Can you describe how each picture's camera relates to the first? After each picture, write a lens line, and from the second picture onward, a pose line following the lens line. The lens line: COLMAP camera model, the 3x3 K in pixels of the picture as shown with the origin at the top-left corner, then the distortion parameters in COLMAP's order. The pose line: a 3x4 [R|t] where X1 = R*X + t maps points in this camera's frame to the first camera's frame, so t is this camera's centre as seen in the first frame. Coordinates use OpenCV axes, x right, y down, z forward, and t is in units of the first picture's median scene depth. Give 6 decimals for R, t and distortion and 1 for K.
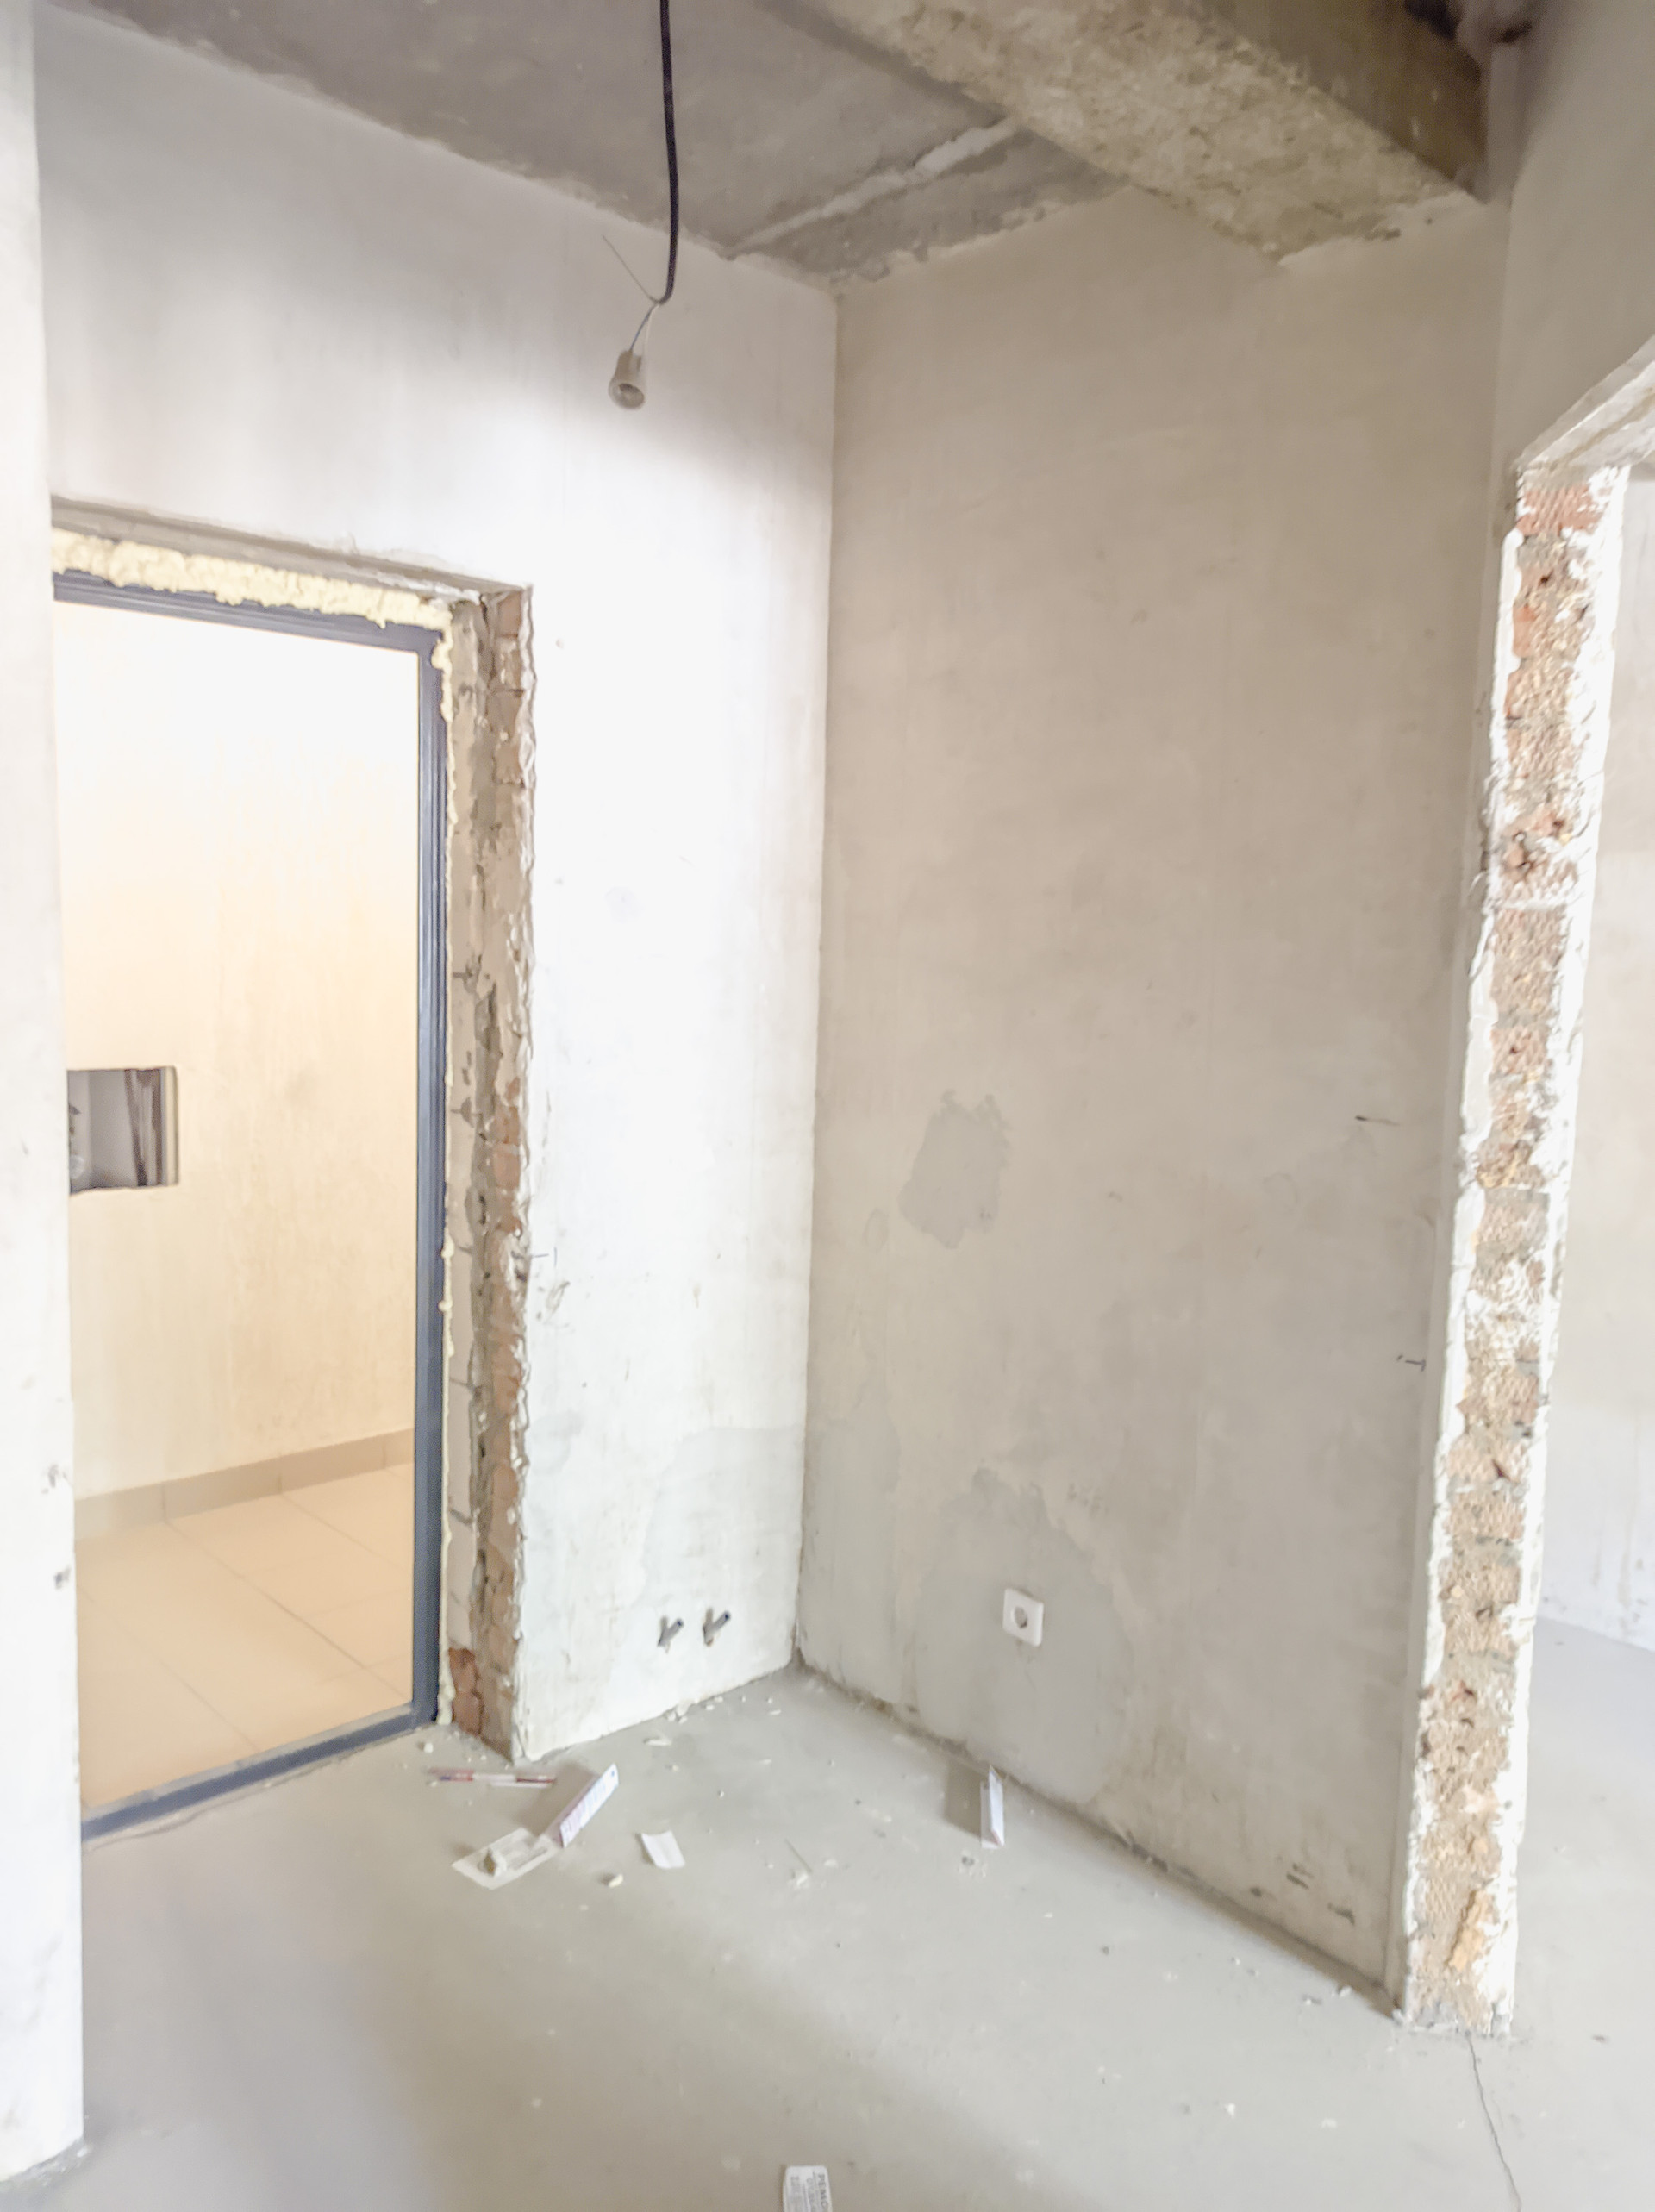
lens RADIAL K [[1599.7, 0, 827.8], [0, 1599.7, 1094.7], [0, 0, 1]] dist [-0.000433, -0.000188]
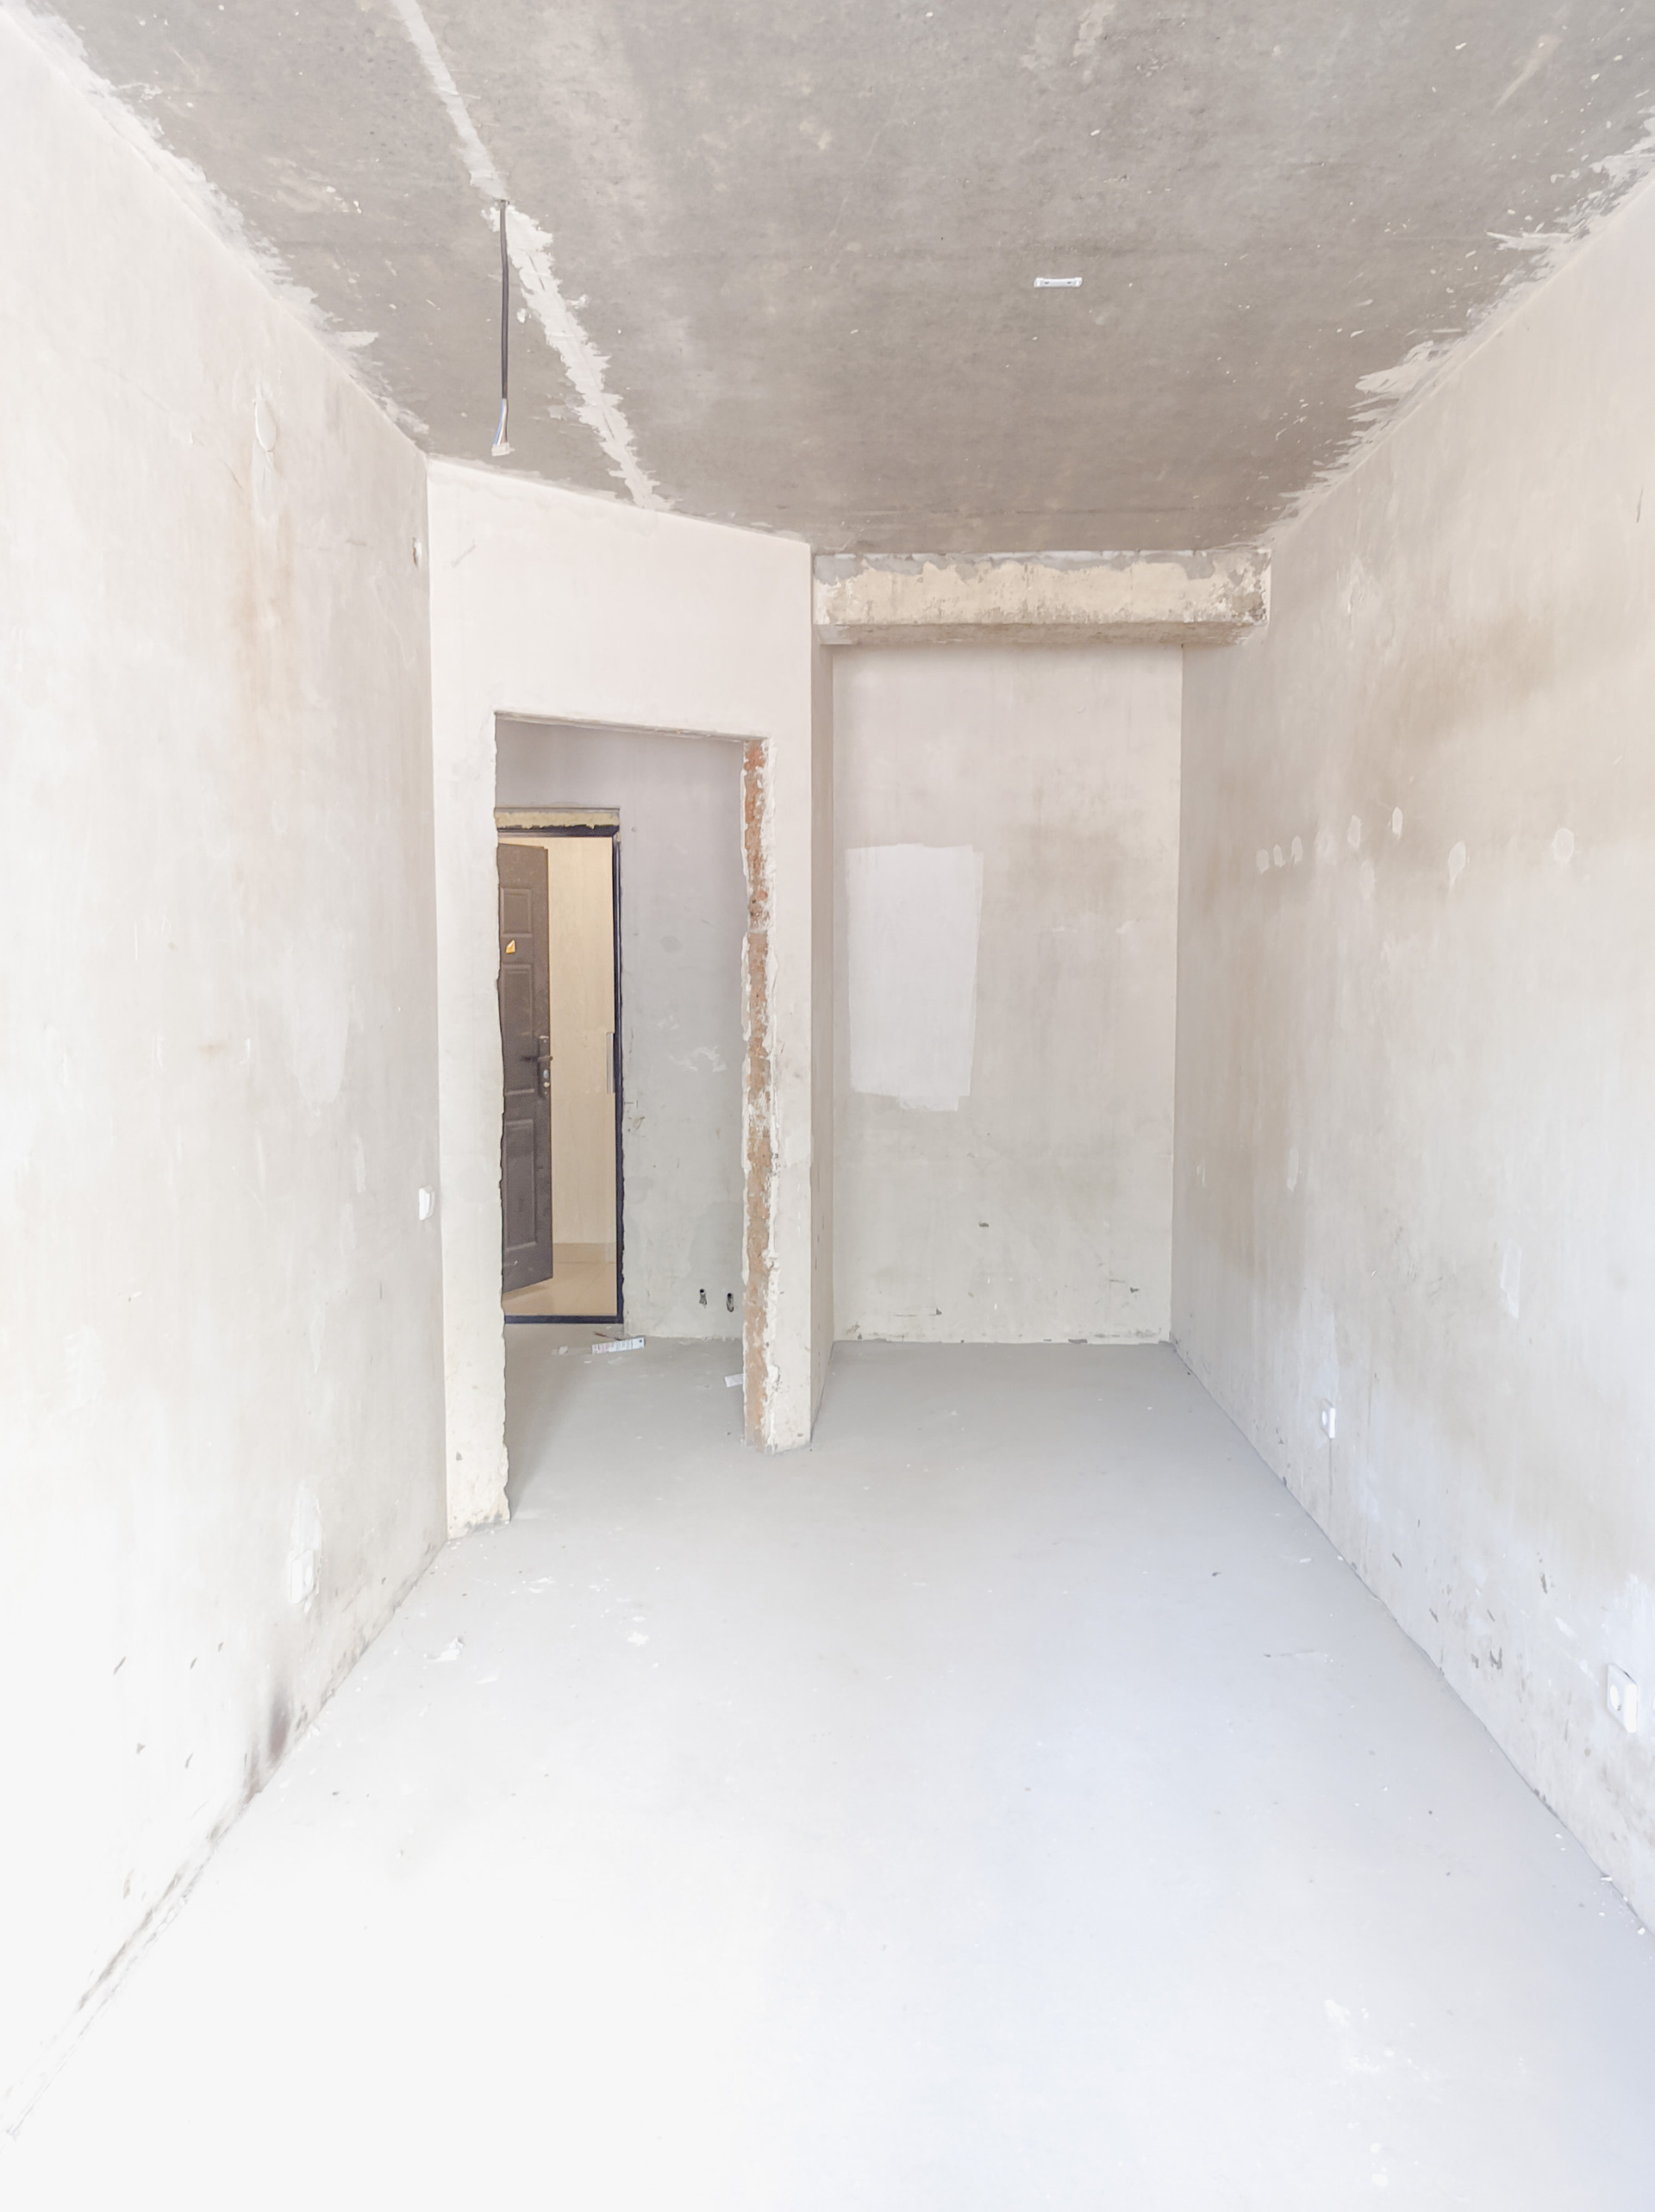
lens RADIAL K [[1599.7, 0, 827.6], [0, 1599.7, 1112.0], [0, 0, 1]] dist [-0.000433, -0.000188]
pose [[0.716707, 0.038748, -0.696298, 1.708694], [-0.053639, 0.998560, 0.000358, 0.106472], [0.695309, 0.037092, 0.717753, -0.442982]]
